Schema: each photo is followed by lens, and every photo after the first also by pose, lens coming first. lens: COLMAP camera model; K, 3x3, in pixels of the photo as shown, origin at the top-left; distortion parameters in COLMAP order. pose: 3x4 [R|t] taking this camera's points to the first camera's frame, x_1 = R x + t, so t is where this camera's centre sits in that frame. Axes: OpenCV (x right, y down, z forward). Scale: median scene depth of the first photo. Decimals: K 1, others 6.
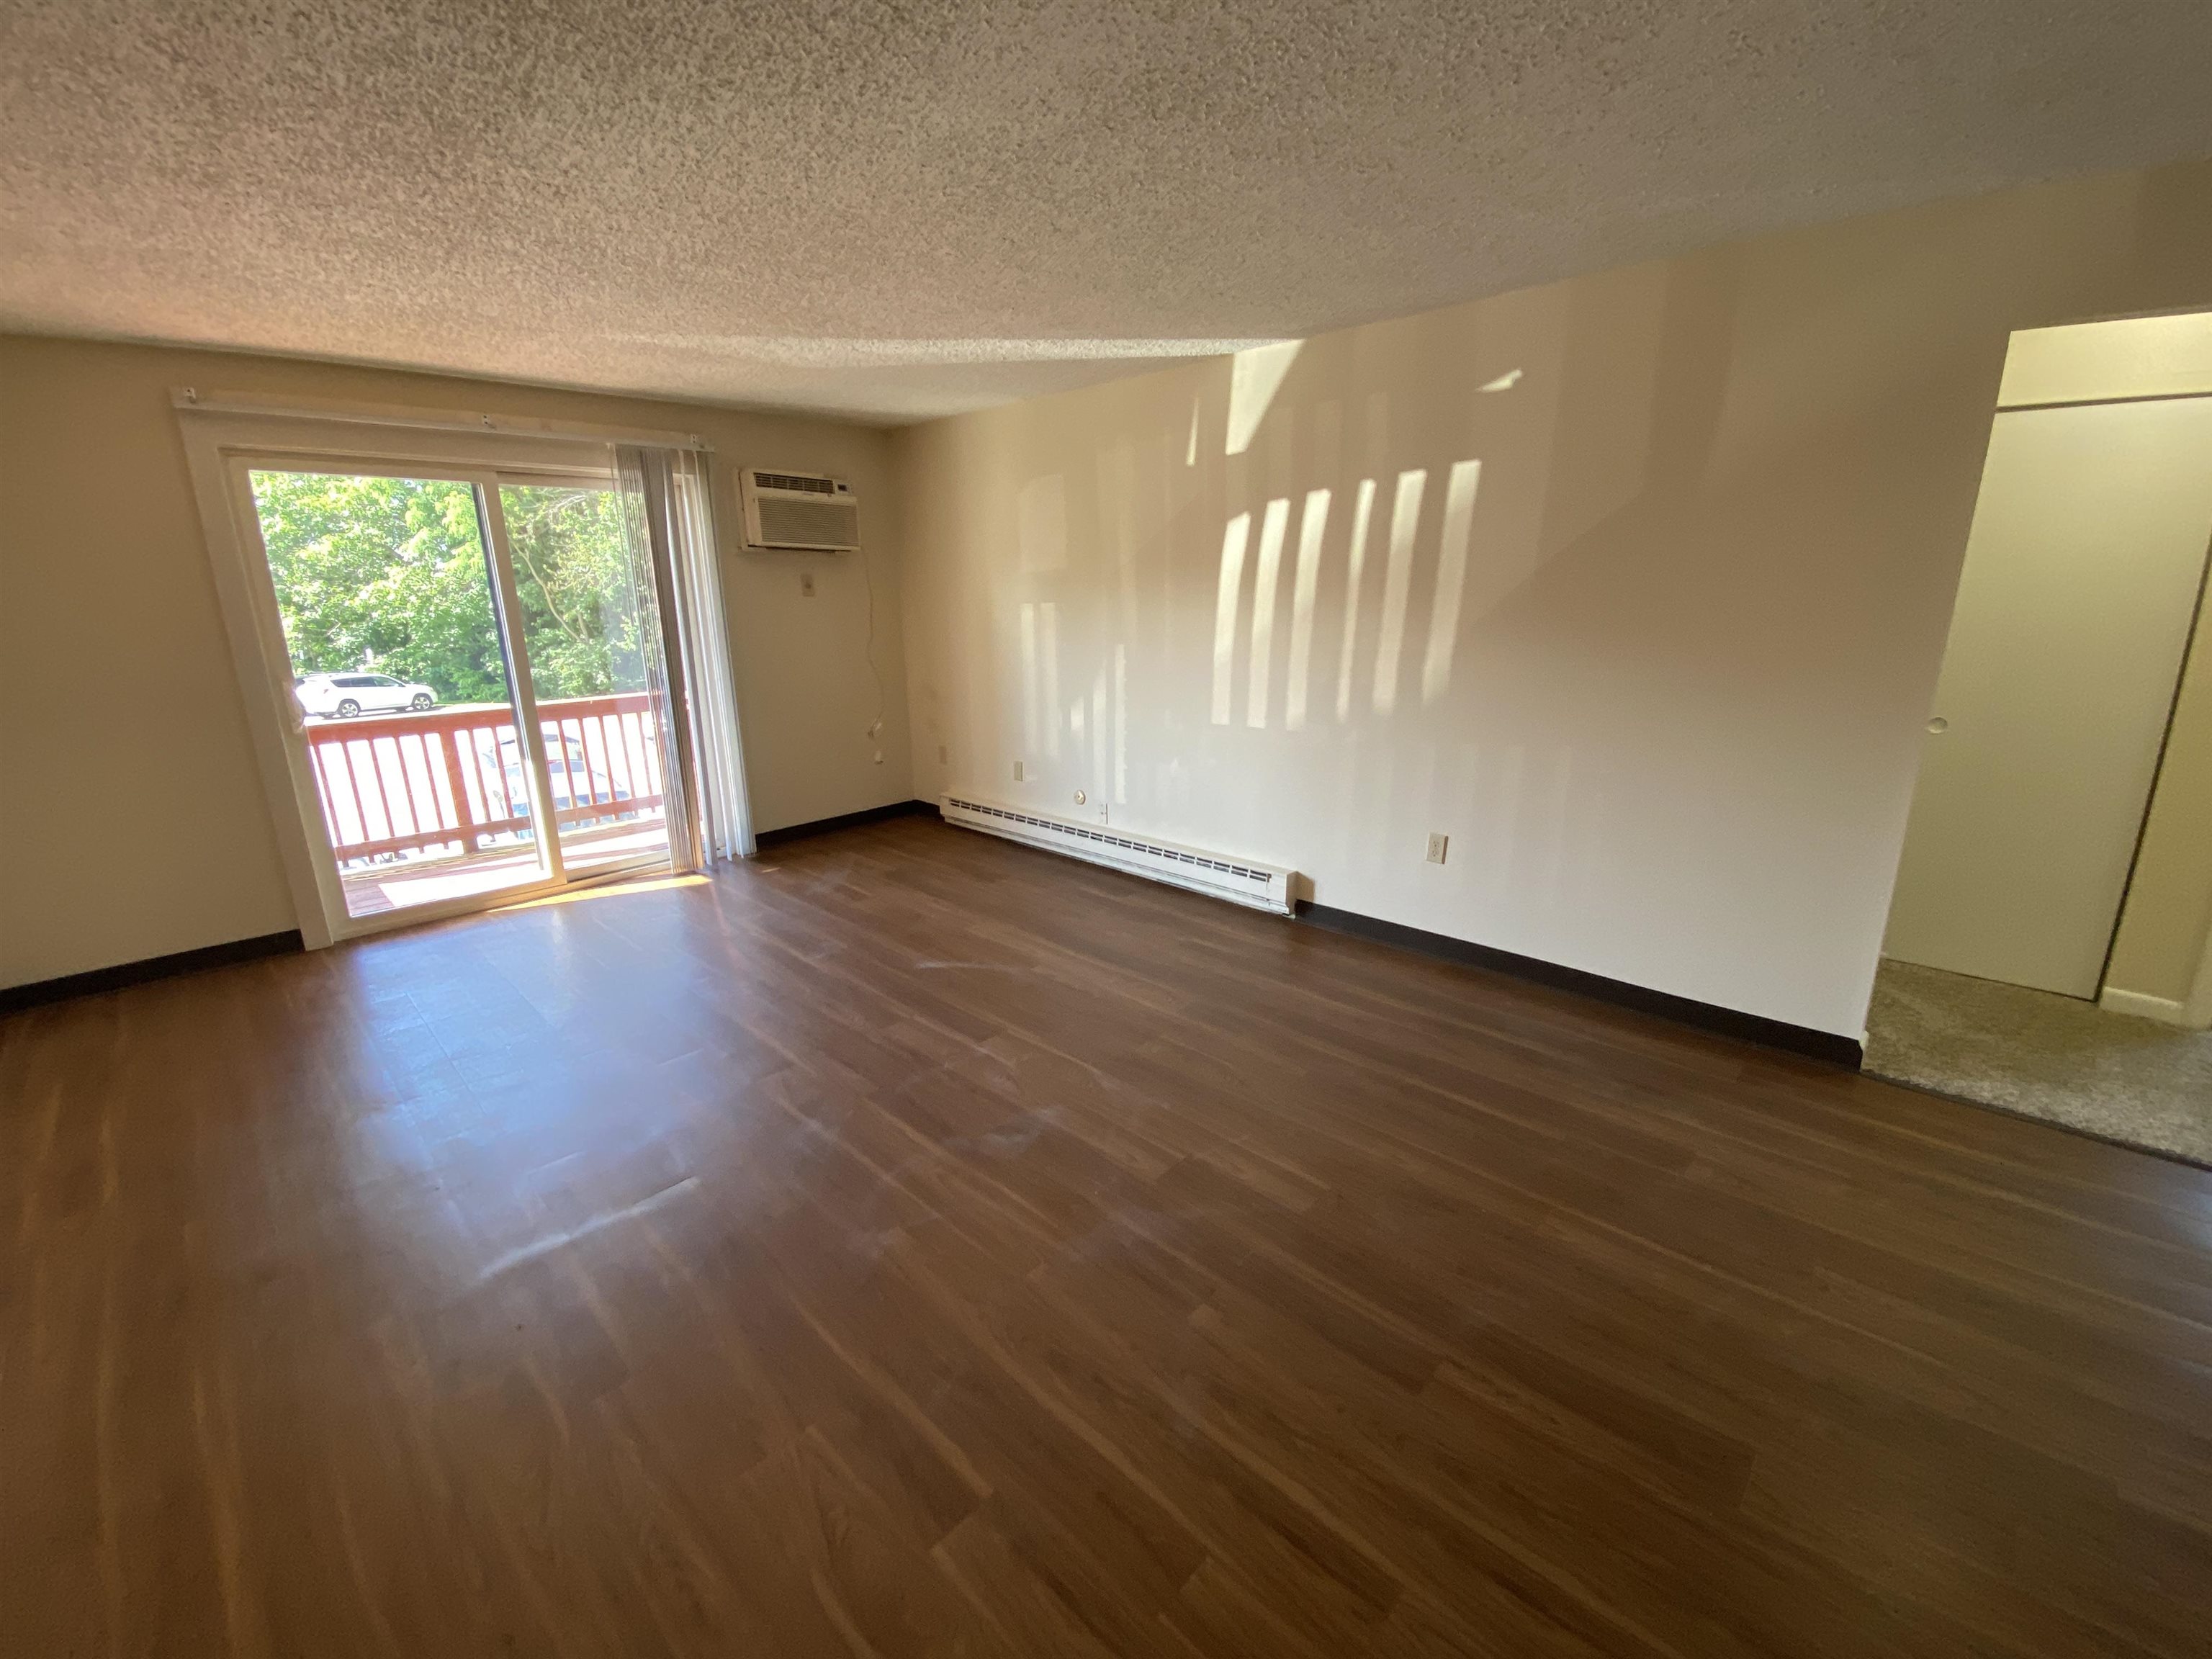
lens RADIAL K [[891.6, 0, 1106.6], [0, 891.6, 826.1], [0, 0, 1]] dist [0.006898, -0.014175]
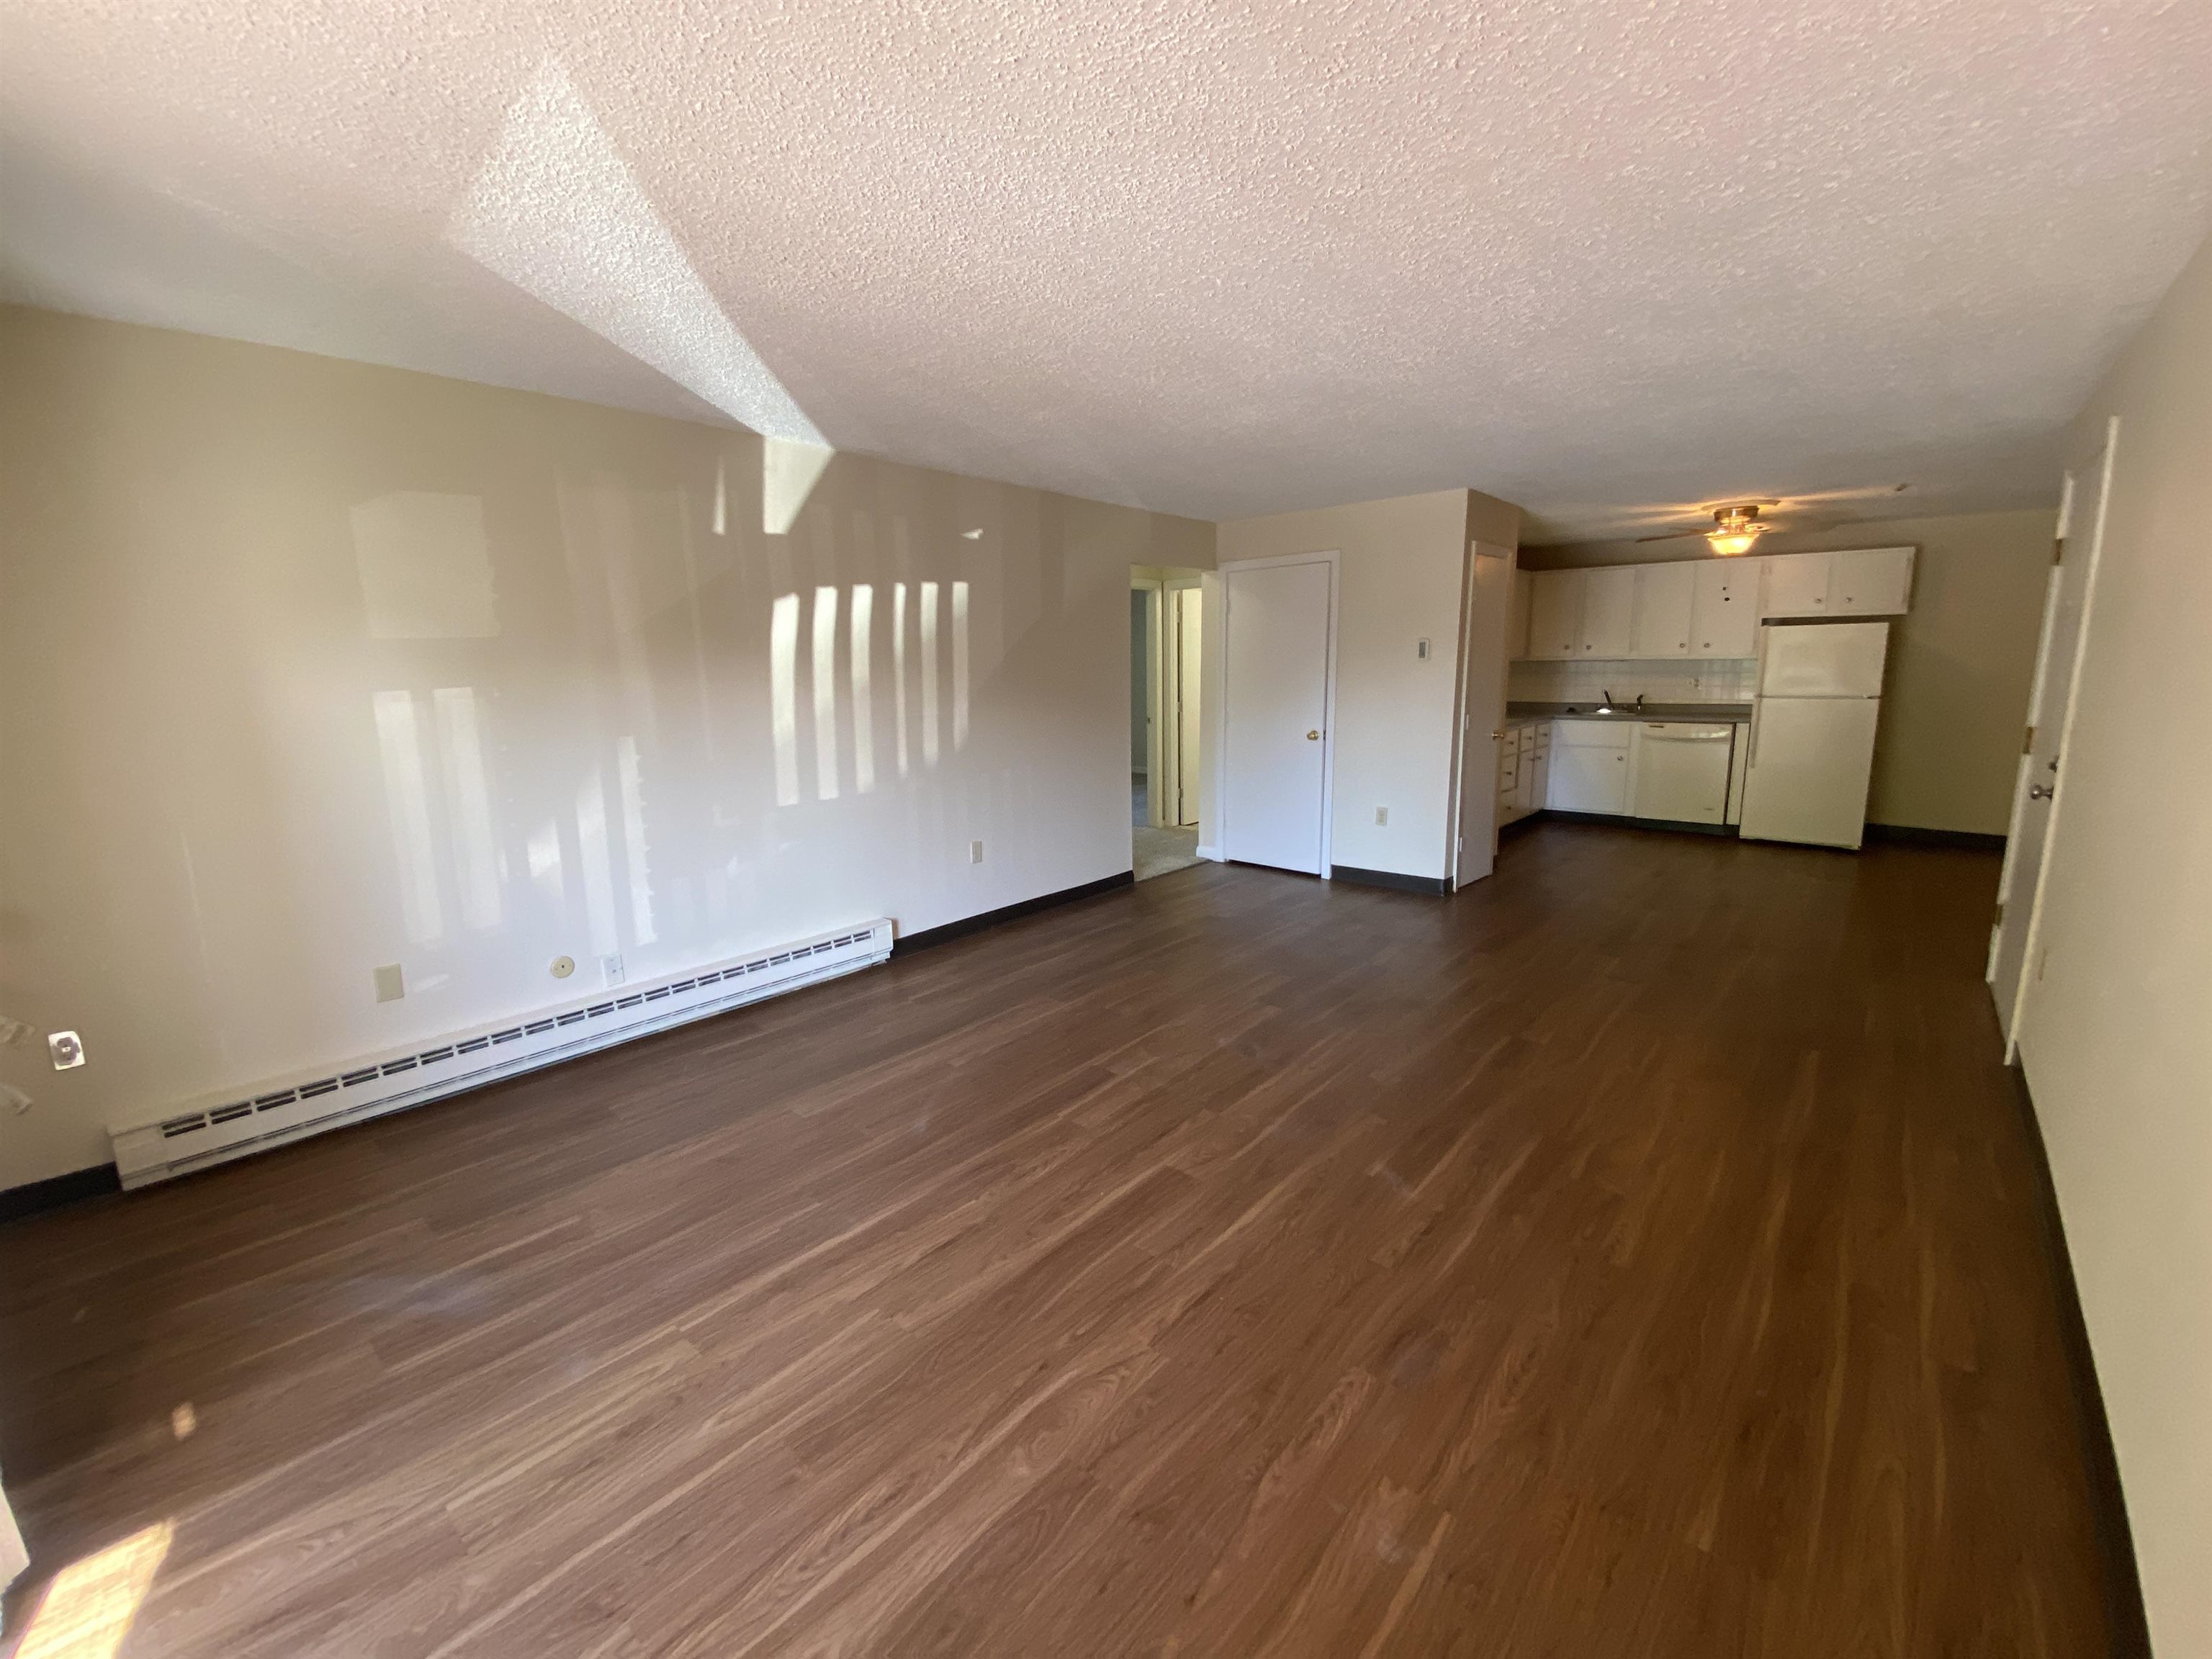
lens RADIAL K [[891.6, 0, 1106.1], [0, 891.6, 817.0], [0, 0, 1]] dist [0.006898, -0.014175]
pose [[-0.051868, -0.160522, 0.985668, -0.791517], [0.265375, 0.949296, 0.168564, -0.164237], [-0.962749, 0.270315, -0.006640, 0.641676]]
